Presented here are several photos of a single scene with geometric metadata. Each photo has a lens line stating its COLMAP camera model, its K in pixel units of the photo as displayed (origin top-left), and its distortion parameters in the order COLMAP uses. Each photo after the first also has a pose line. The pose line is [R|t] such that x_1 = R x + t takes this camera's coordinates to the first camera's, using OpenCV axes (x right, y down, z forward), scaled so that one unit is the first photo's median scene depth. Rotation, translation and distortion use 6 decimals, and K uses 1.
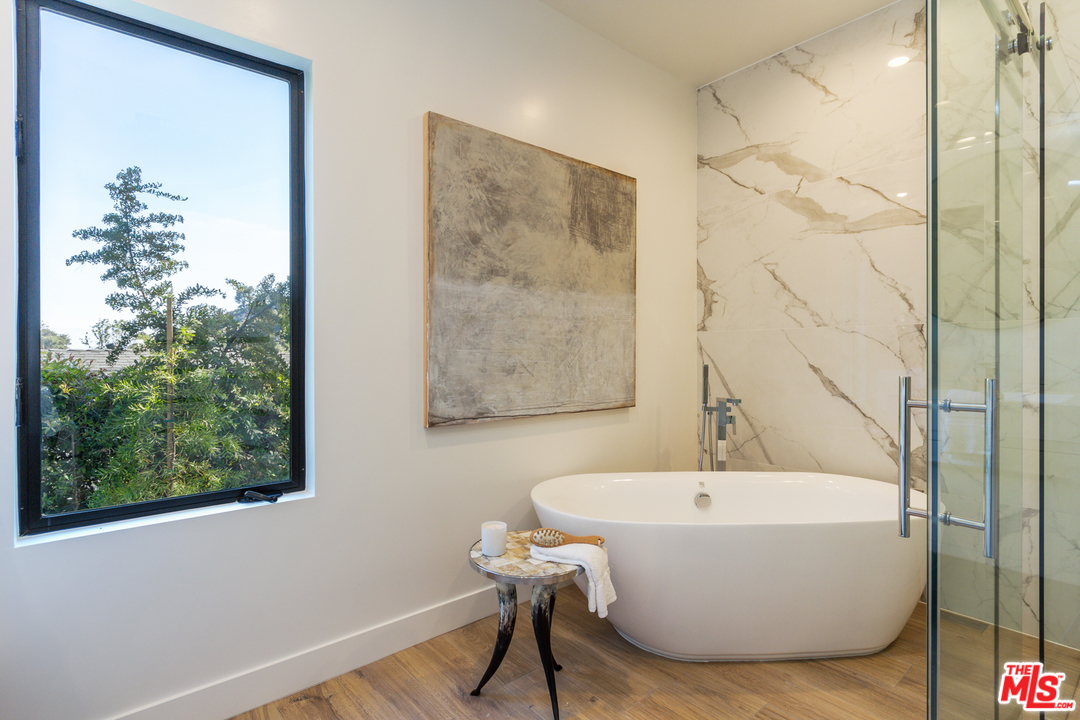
lens RADIAL K [[531.5, 0, 540.7], [0, 531.5, 355.3], [0, 0, 1]] dist [0.001687, 0.000709]
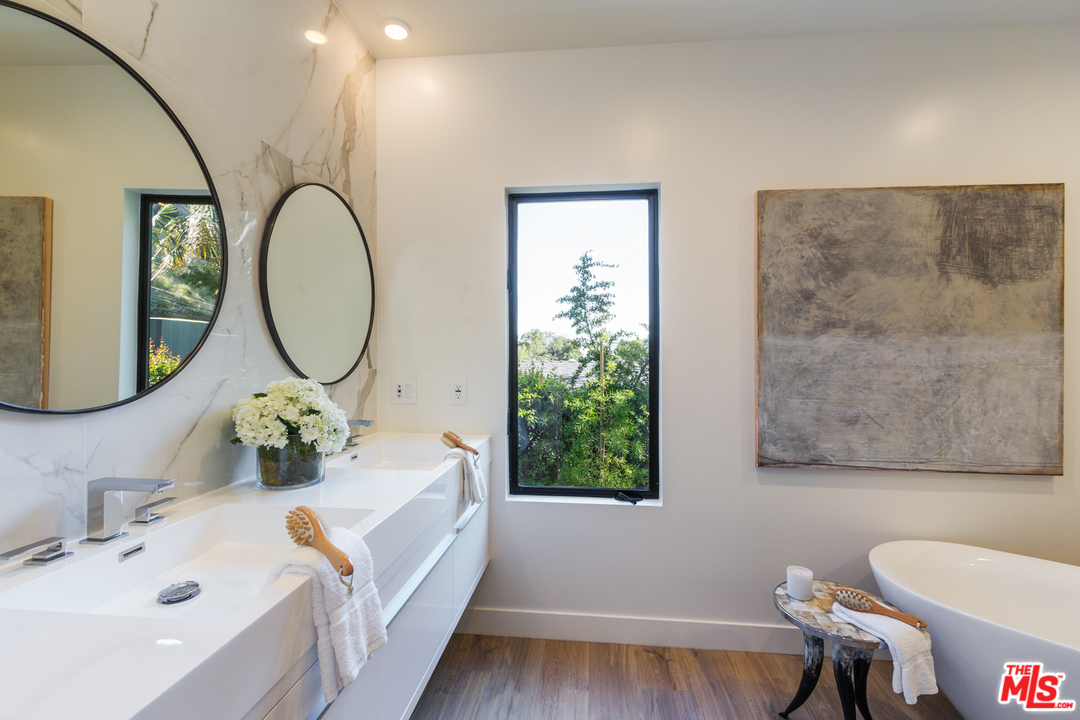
lens RADIAL K [[496.2, 0, 540.0], [0, 496.2, 360.0], [0, 0, 1]] dist [-0.000684, 0.000173]
pose [[0.685360, 0.011689, -0.728111, 0.217730], [-0.005371, 0.999925, 0.010997, -0.092405], [0.728185, -0.003626, 0.685371, -0.061701]]
